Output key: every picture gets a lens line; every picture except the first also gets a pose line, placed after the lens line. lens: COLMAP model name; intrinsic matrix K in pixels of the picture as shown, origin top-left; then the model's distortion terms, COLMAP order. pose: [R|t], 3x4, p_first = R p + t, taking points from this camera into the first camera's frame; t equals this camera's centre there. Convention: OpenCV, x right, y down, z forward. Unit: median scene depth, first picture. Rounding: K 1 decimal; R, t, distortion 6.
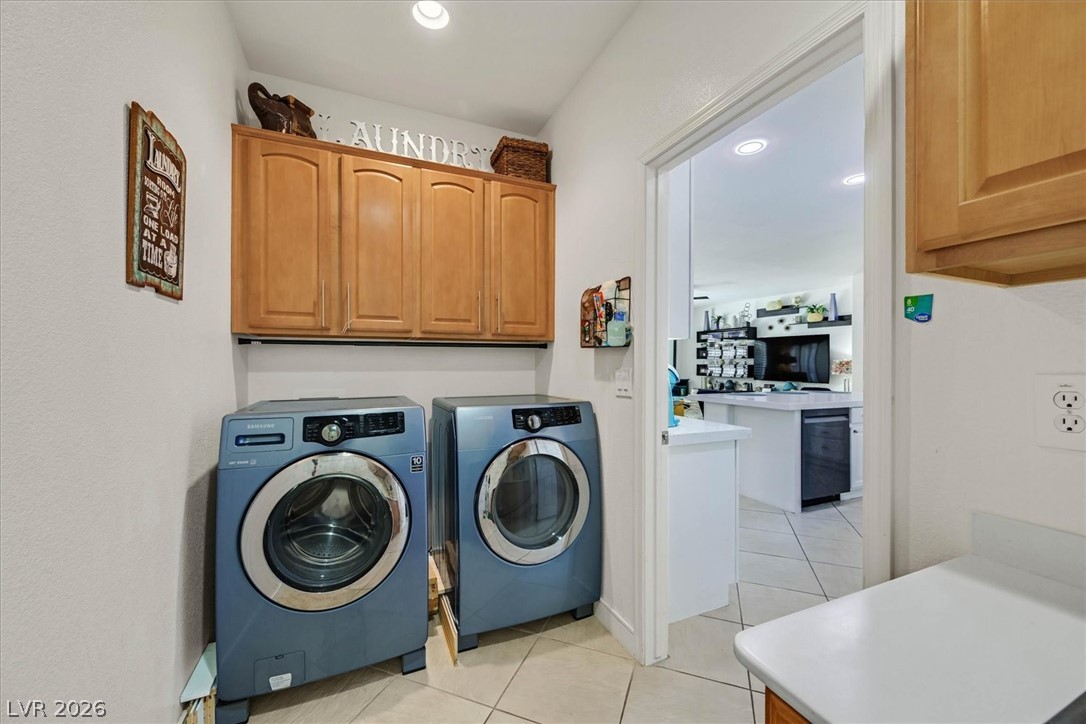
lens RADIAL K [[421.4, 0, 543.0], [0, 421.4, 362.0], [0, 0, 1]] dist [-0.001249, -0.000035]
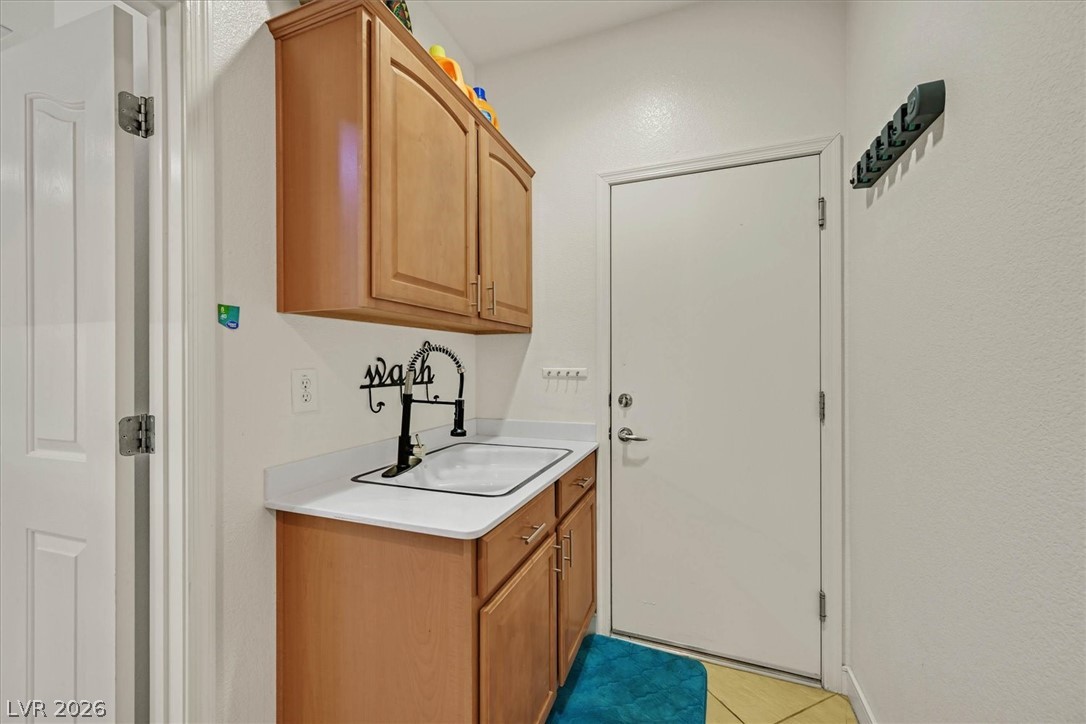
lens RADIAL K [[421.4, 0, 543.0], [0, 421.4, 362.0], [0, 0, 1]] dist [-0.001249, -0.000035]
pose [[-0.715569, -0.000379, 0.698542, -0.546445], [0.001616, 0.999996, 0.002197, -0.002219], [-0.698540, 0.002701, -0.715566, 1.224689]]
